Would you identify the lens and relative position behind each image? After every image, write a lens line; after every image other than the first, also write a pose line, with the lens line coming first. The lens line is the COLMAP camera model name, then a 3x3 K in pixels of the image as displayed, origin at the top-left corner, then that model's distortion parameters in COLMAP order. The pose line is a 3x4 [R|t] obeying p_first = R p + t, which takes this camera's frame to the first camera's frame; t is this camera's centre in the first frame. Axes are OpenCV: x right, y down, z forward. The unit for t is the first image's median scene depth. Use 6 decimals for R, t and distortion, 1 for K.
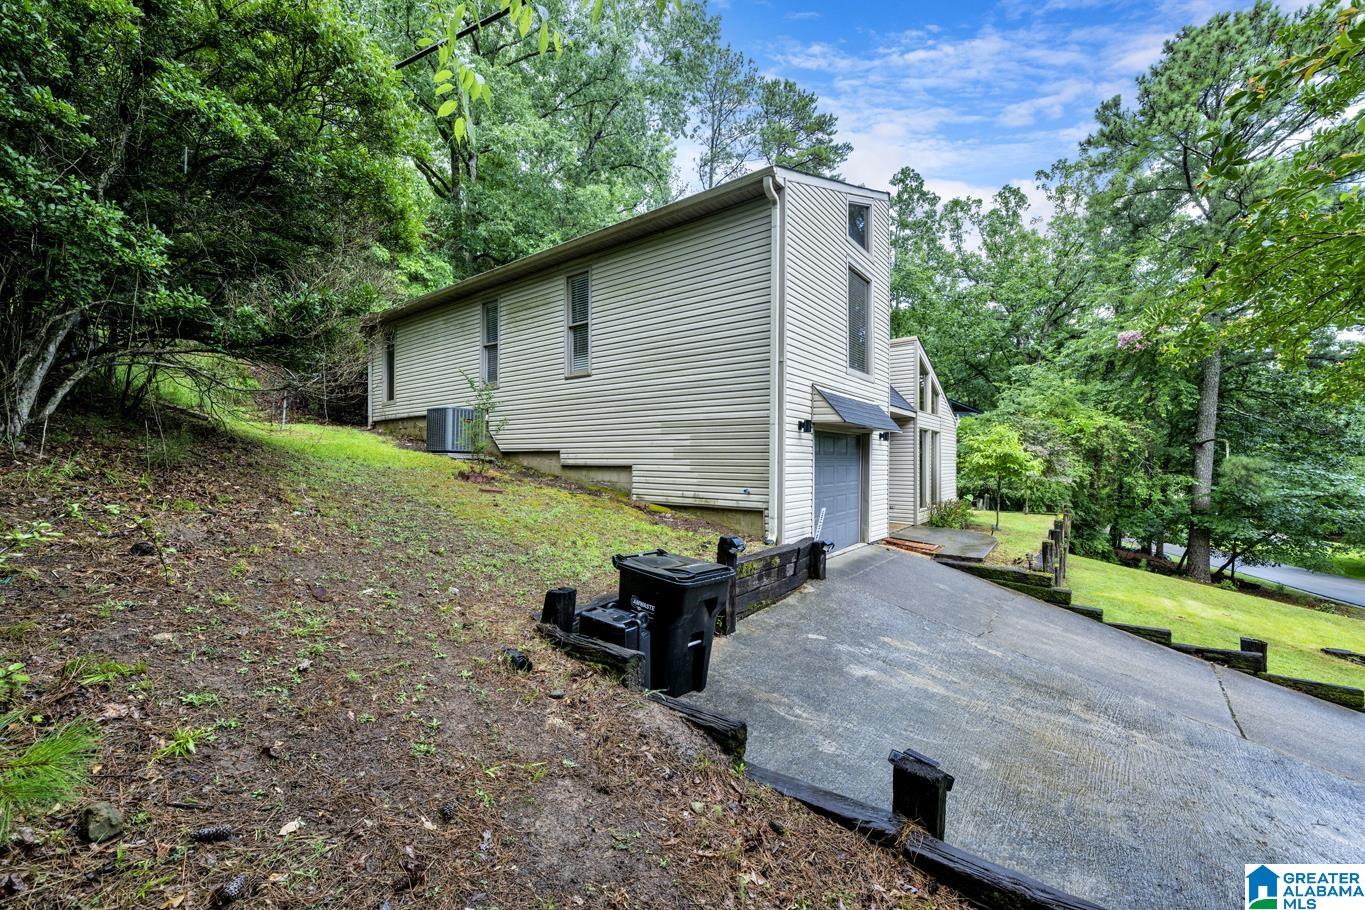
lens RADIAL K [[539.9, 0, 679.0], [0, 539.9, 459.7], [0, 0, 1]] dist [-0.001302, 0.000122]
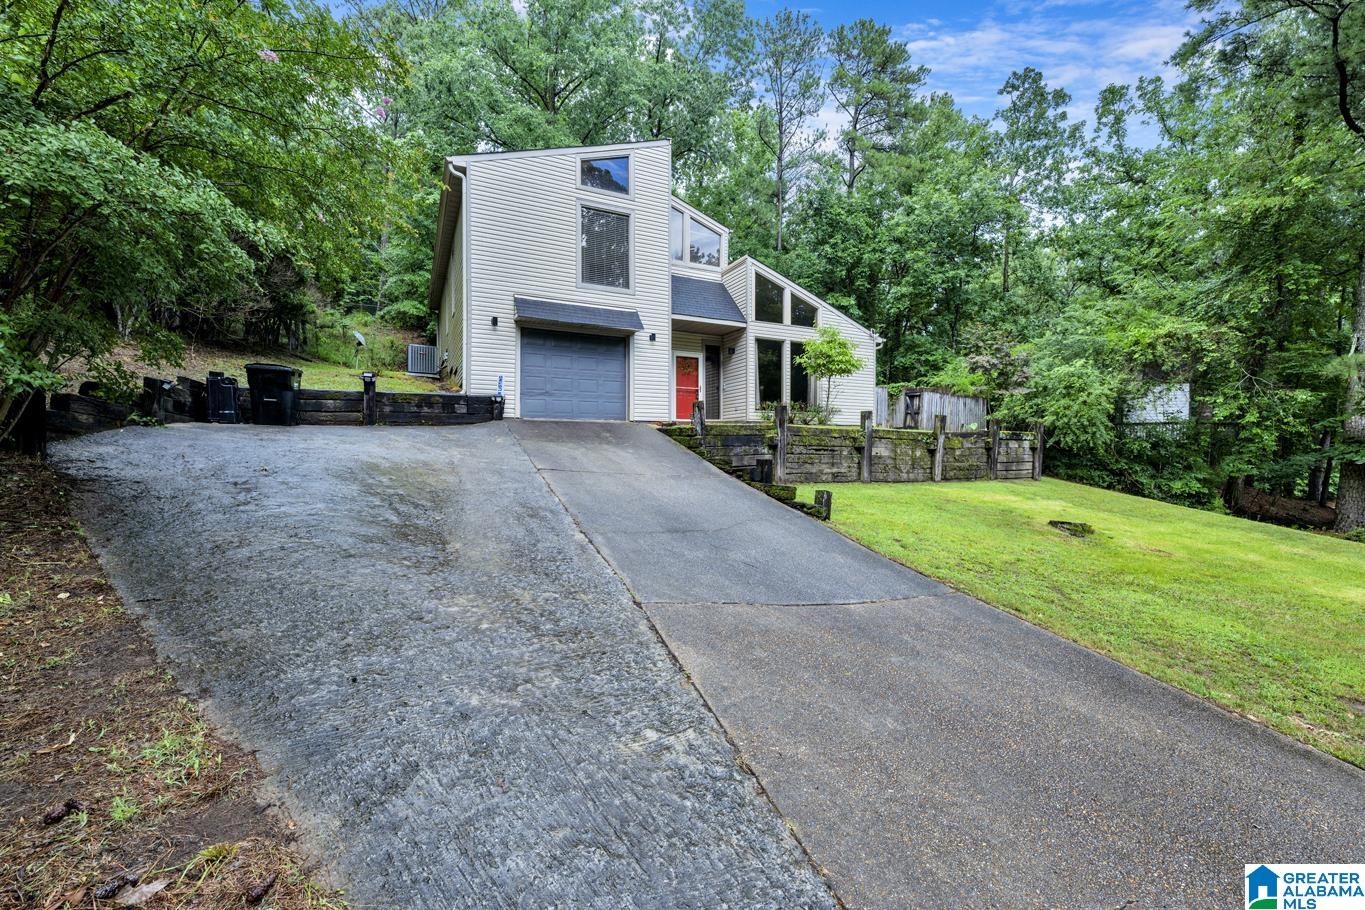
lens RADIAL K [[539.9, 0, 677.2], [0, 539.9, 456.7], [0, 0, 1]] dist [-0.001302, 0.000122]
pose [[0.895583, 0.001731, -0.444891, 0.497874], [0.003474, 0.999935, 0.010884, 0.110649], [0.444881, -0.011293, 0.895518, -0.046763]]
